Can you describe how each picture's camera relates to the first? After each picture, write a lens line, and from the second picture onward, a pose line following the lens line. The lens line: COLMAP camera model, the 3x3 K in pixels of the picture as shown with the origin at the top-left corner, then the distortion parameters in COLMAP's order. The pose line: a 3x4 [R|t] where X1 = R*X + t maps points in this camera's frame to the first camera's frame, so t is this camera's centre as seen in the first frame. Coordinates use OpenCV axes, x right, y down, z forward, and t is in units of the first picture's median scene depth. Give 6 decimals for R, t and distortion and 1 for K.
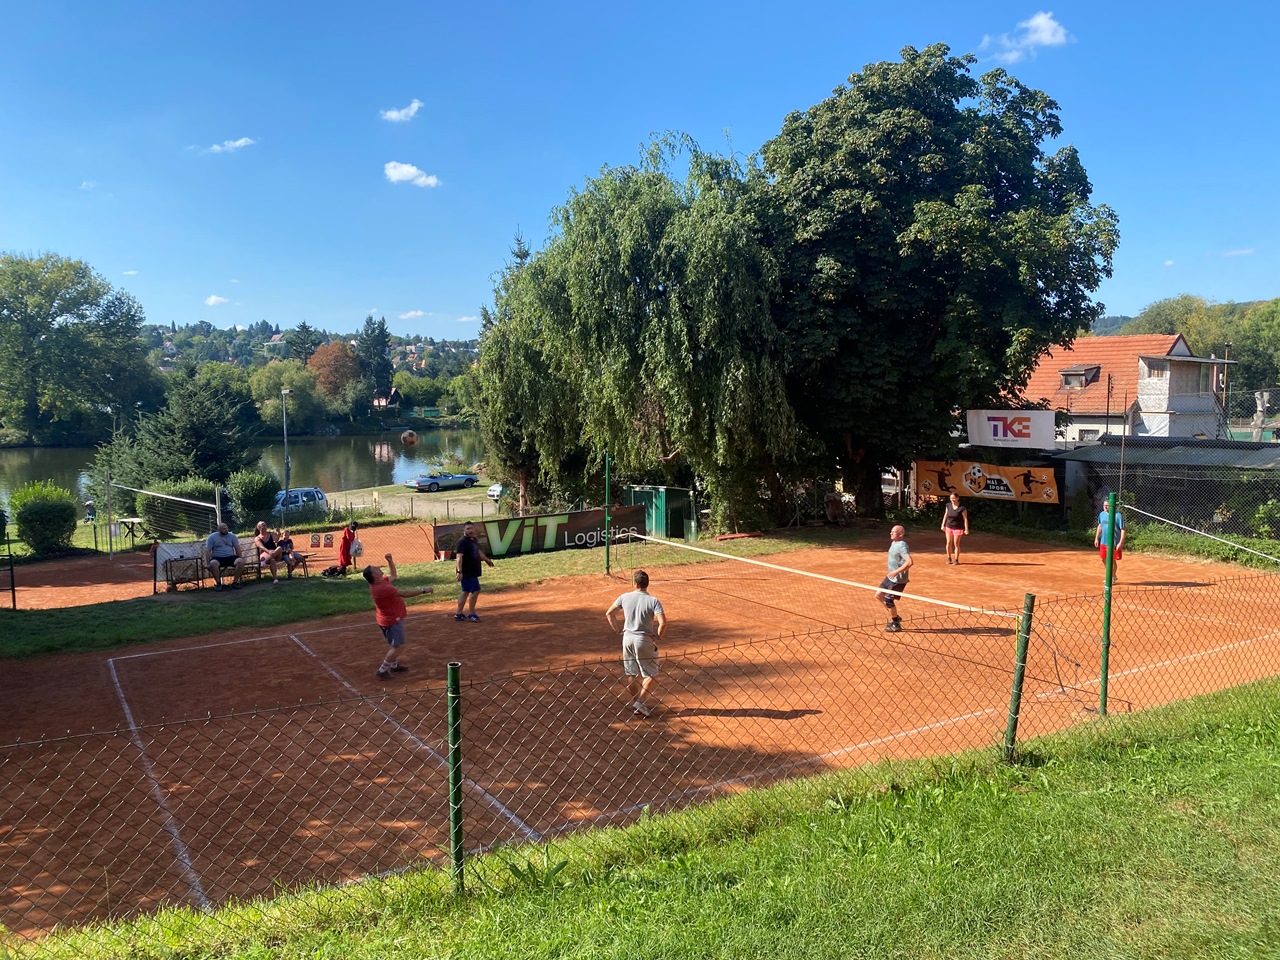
lens RADIAL K [[953.1, 0, 640.0], [0, 953.1, 480.0], [0, 0, 1]] dist [0.094370, -0.172896]
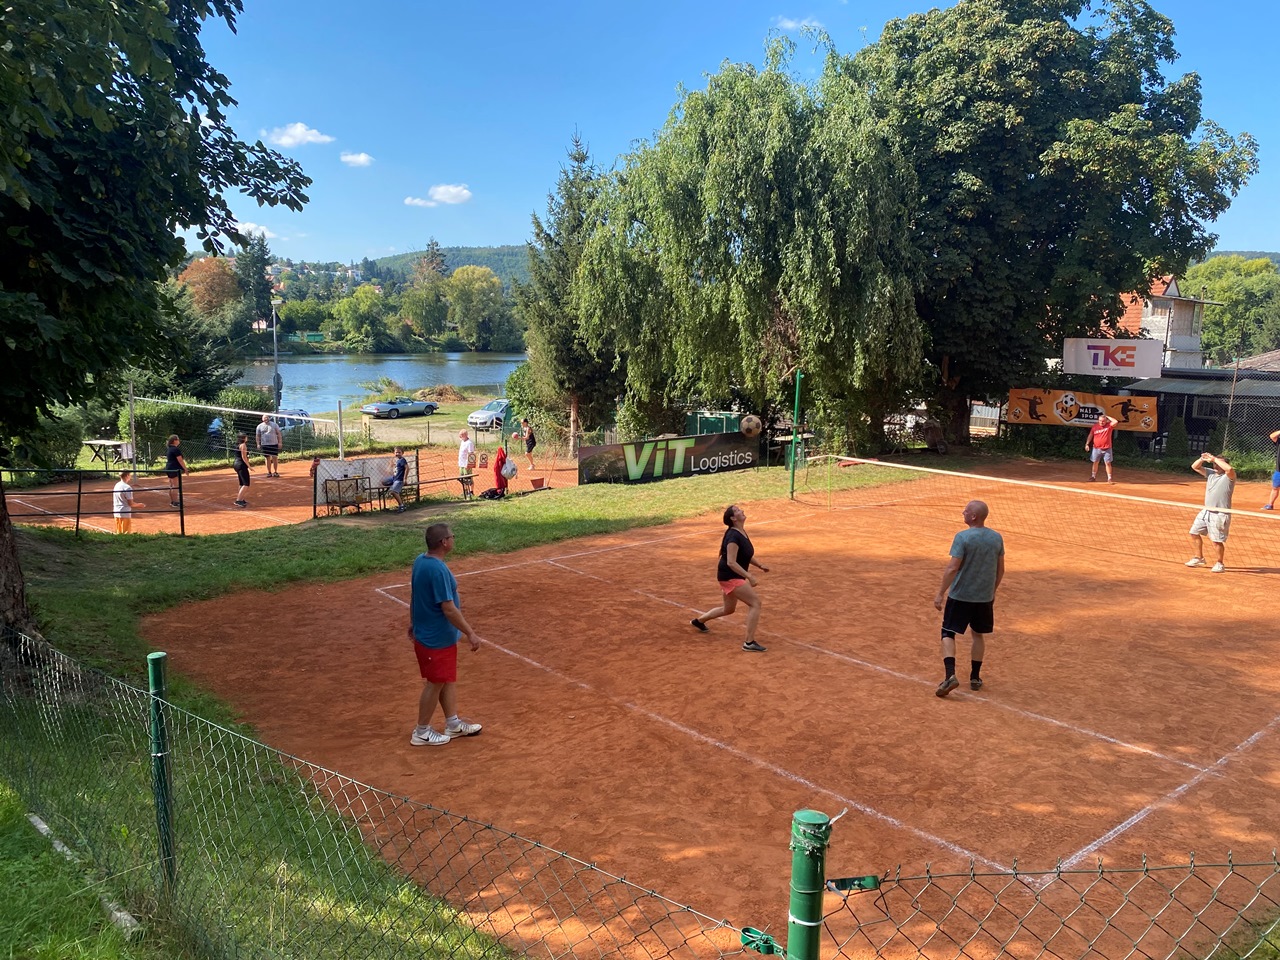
lens RADIAL K [[959.0, 0, 657.2], [0, 959.0, 480.2], [0, 0, 1]] dist [0.082274, -0.171121]
pose [[0.988502, 0.005297, 0.151114, -0.252994], [-0.015308, 0.997757, 0.065167, 0.016916], [-0.150429, -0.066731, 0.986366, 0.069851]]
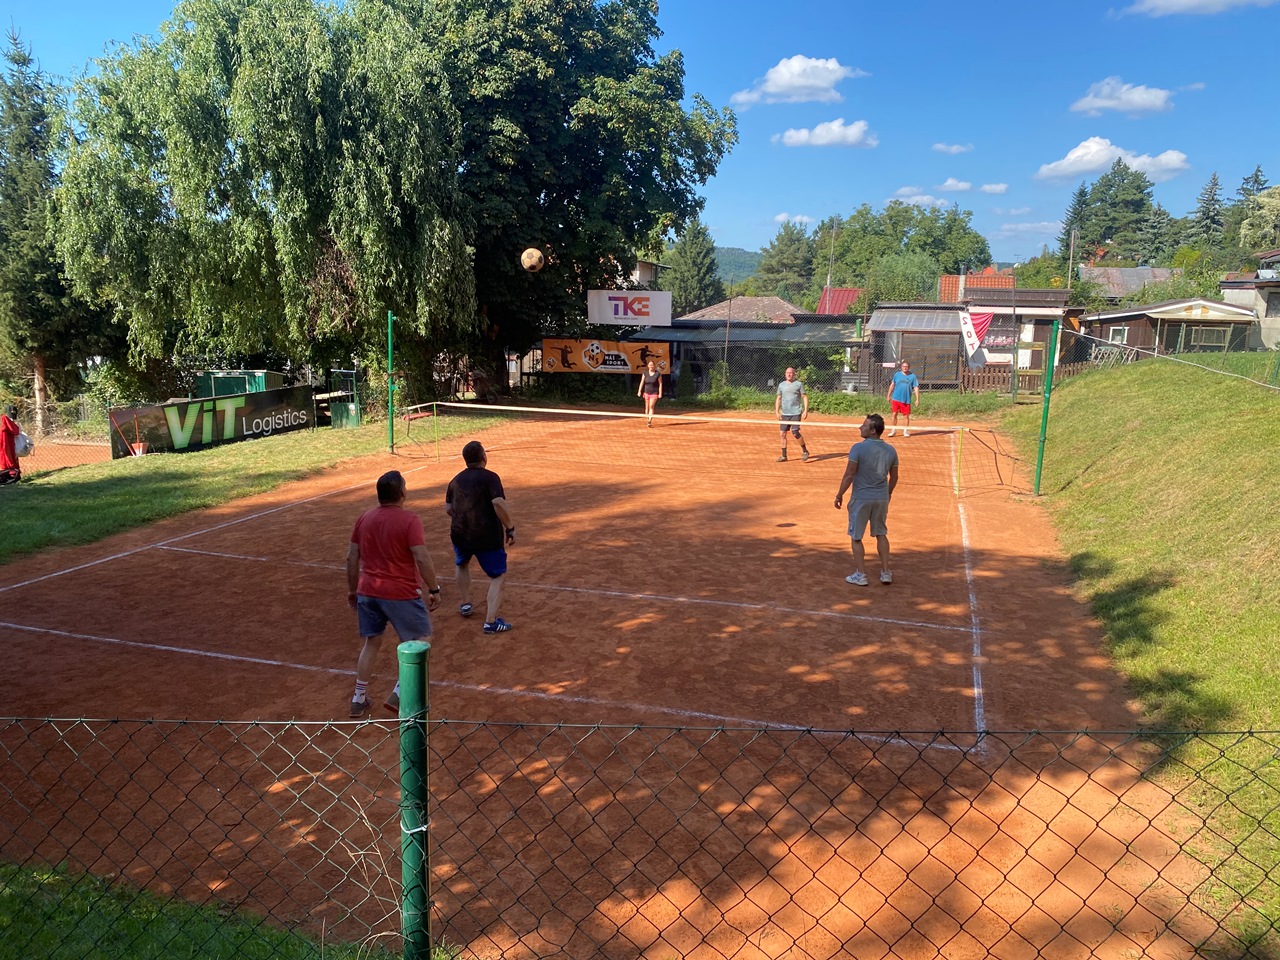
lens RADIAL K [[960.1, 0, 635.9], [0, 960.1, 469.5], [0, 0, 1]] dist [0.027400, -0.038963]
pose [[0.769466, -0.080575, 0.633585, -0.340497], [0.029744, 0.995455, 0.090472, 0.033749], [-0.637995, -0.050770, 0.768365, 0.154935]]
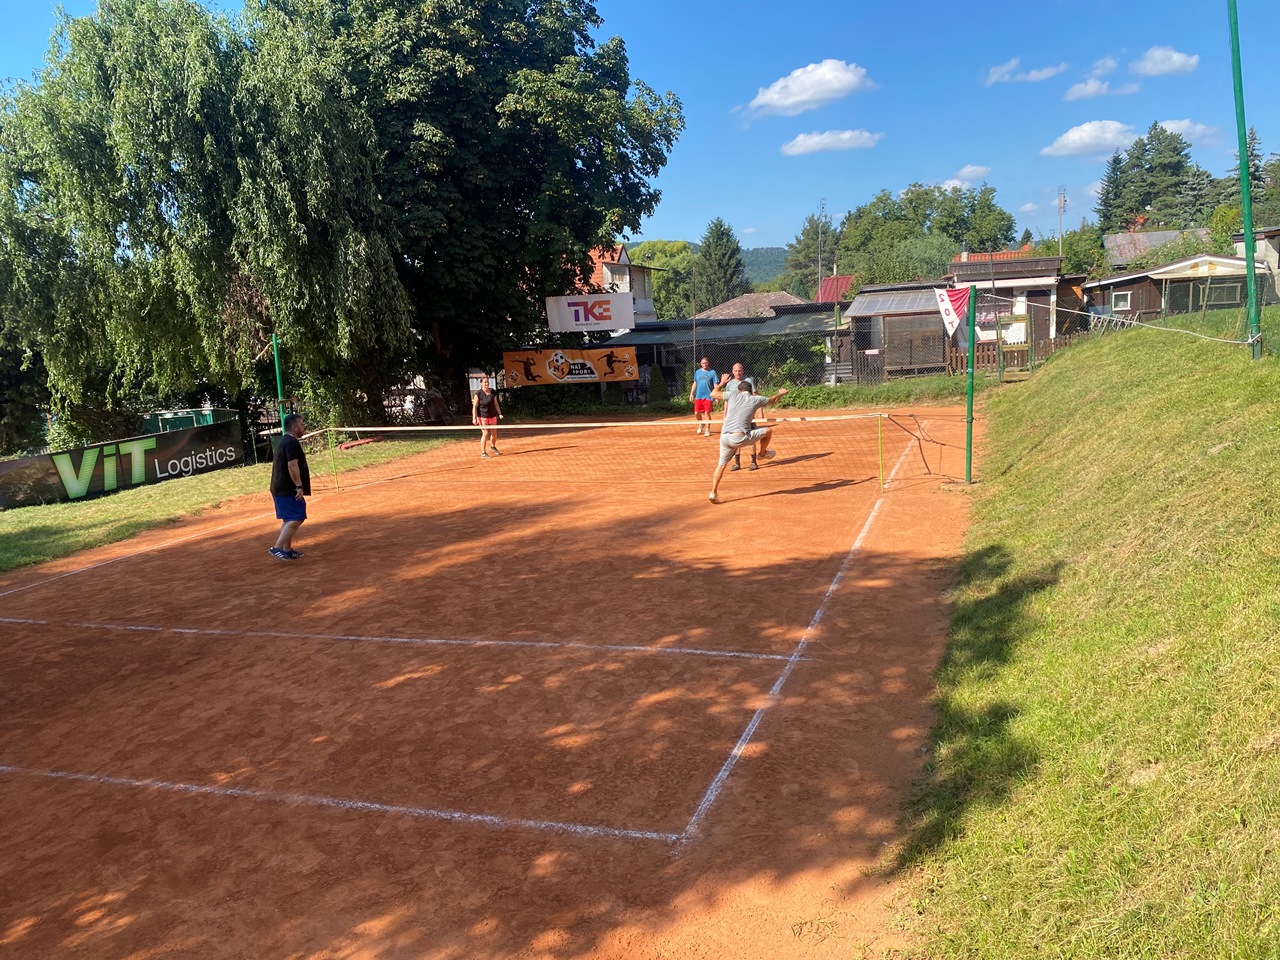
lens RADIAL K [[963.9, 0, 650.7], [0, 963.9, 485.5], [0, 0, 1]] dist [0.018000, -0.023766]
pose [[0.786882, -0.141007, 0.600778, -0.232231], [0.105668, 0.989954, 0.093947, 0.043624], [-0.607989, -0.010442, 0.793876, 0.139516]]
